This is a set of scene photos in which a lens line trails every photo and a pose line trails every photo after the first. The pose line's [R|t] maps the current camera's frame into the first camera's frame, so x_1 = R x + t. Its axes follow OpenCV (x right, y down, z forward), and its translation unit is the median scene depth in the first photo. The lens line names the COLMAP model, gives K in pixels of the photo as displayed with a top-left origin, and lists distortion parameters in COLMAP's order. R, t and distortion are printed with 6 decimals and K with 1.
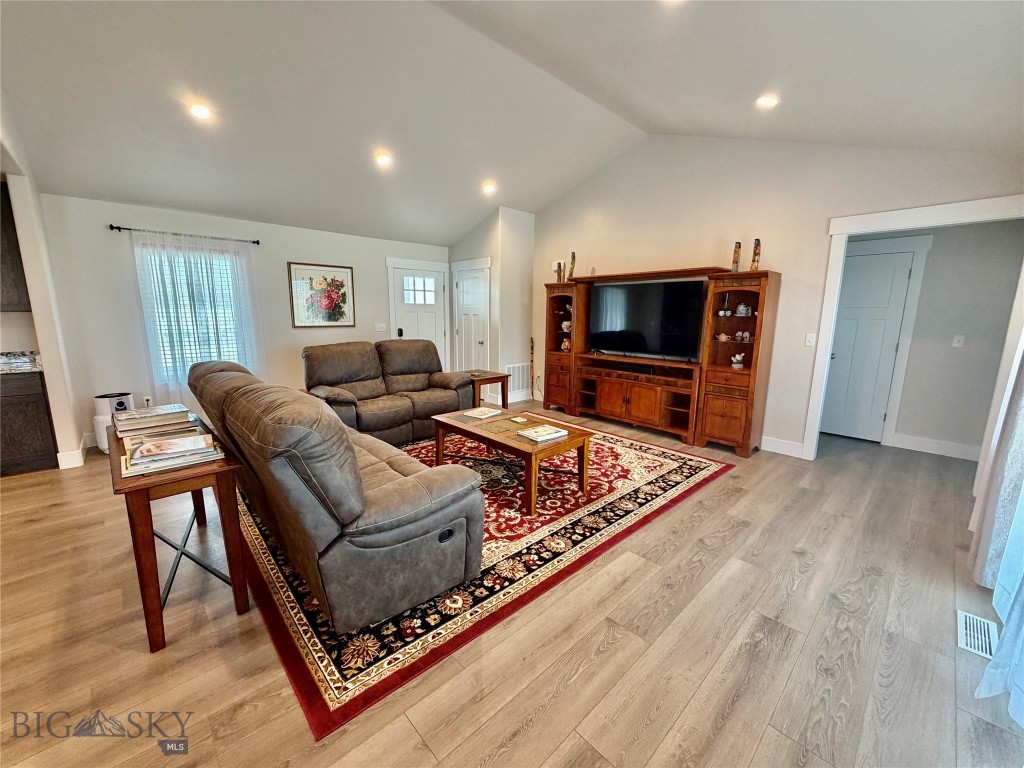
lens RADIAL K [[408.9, 0, 508.3], [0, 408.9, 383.6], [0, 0, 1]] dist [-0.000144, 0.000533]
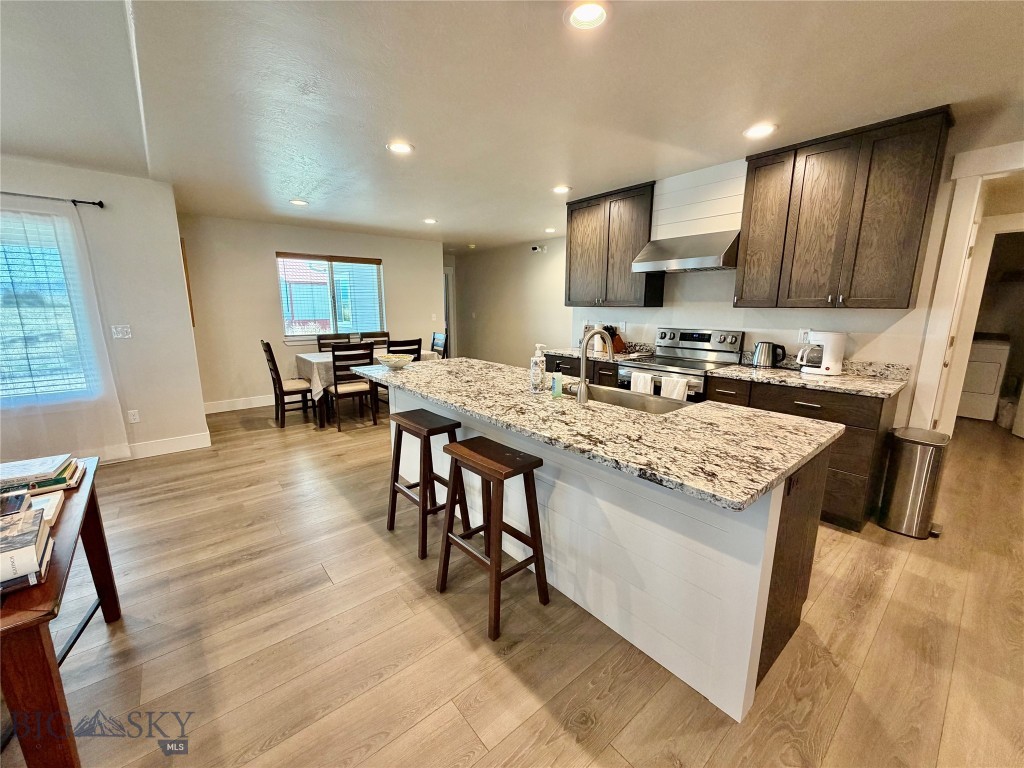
lens RADIAL K [[408.9, 0, 504.9], [0, 408.9, 386.9], [0, 0, 1]] dist [-0.000144, 0.000533]
pose [[-0.997449, -0.021957, 0.067929, -0.903464], [0.004136, 0.932151, 0.362045, -0.135665], [-0.071270, 0.361403, -0.929682, 0.797267]]
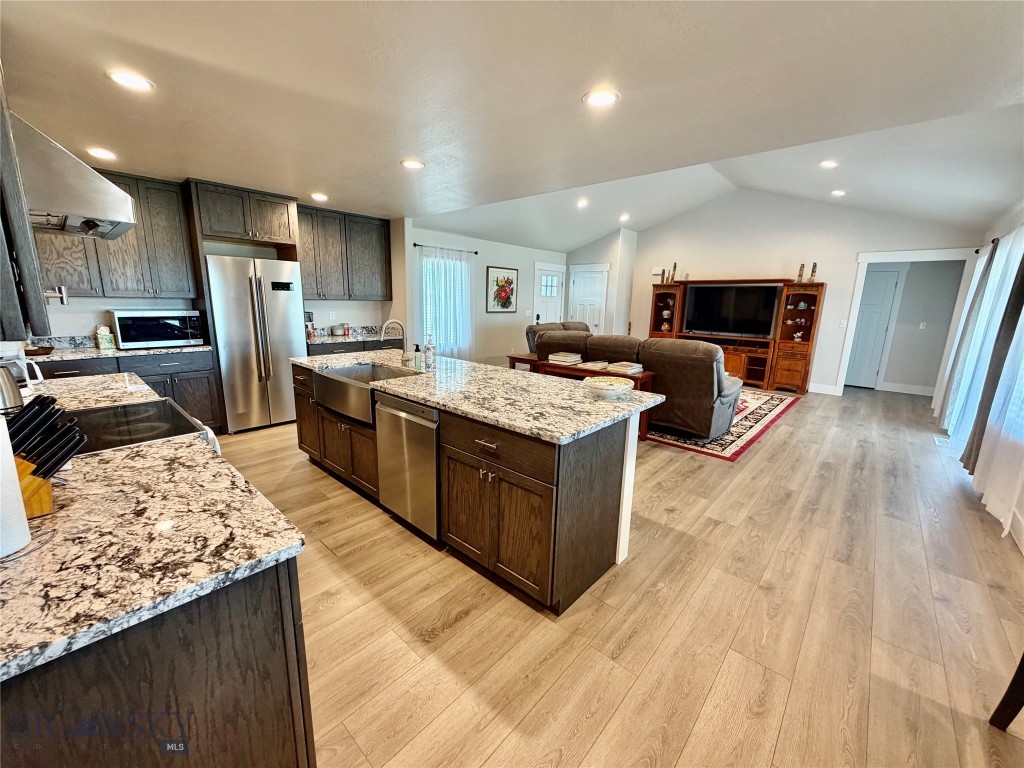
lens RADIAL K [[408.9, 0, 507.2], [0, 408.9, 384.1], [0, 0, 1]] dist [-0.000144, 0.000533]
pose [[0.996427, -0.002428, 0.084419, -0.828834], [-0.000191, 0.999519, 0.031007, 0.094771], [-0.084454, -0.030912, 0.995948, -0.603499]]
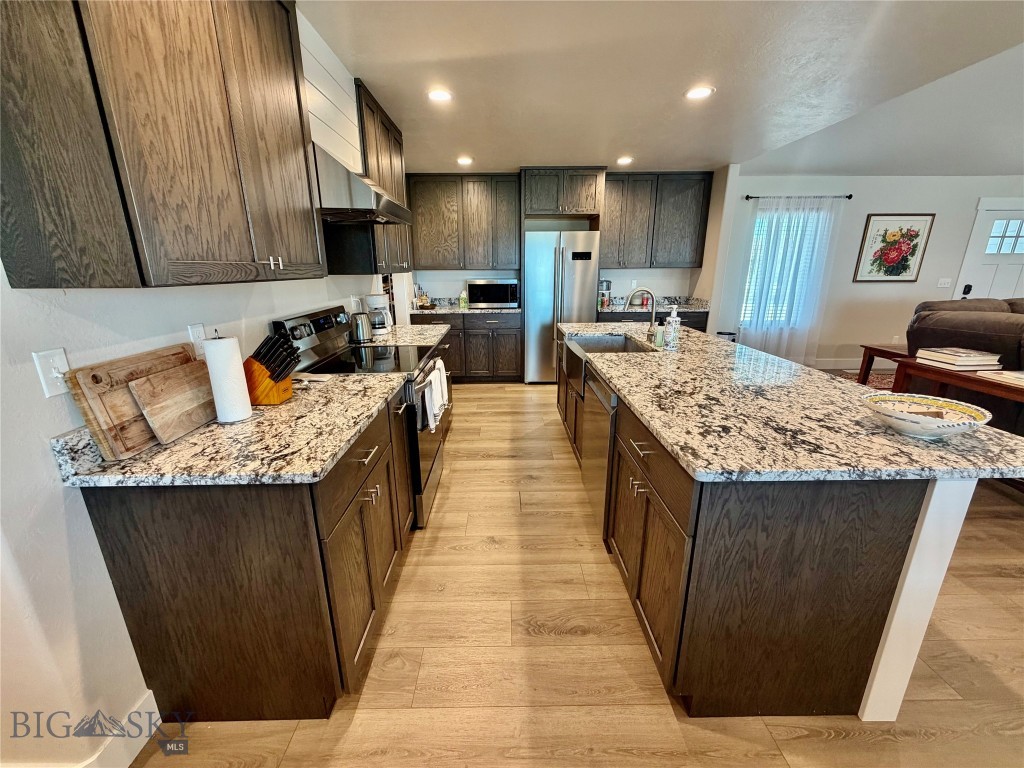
lens RADIAL K [[408.9, 0, 505.9], [0, 408.9, 383.7], [0, 0, 1]] dist [-0.000144, 0.000533]
pose [[0.737842, 0.174425, -0.652046, -0.659286], [-0.106414, 0.984013, 0.142812, 0.081072], [0.666532, -0.035986, 0.744607, -0.471456]]
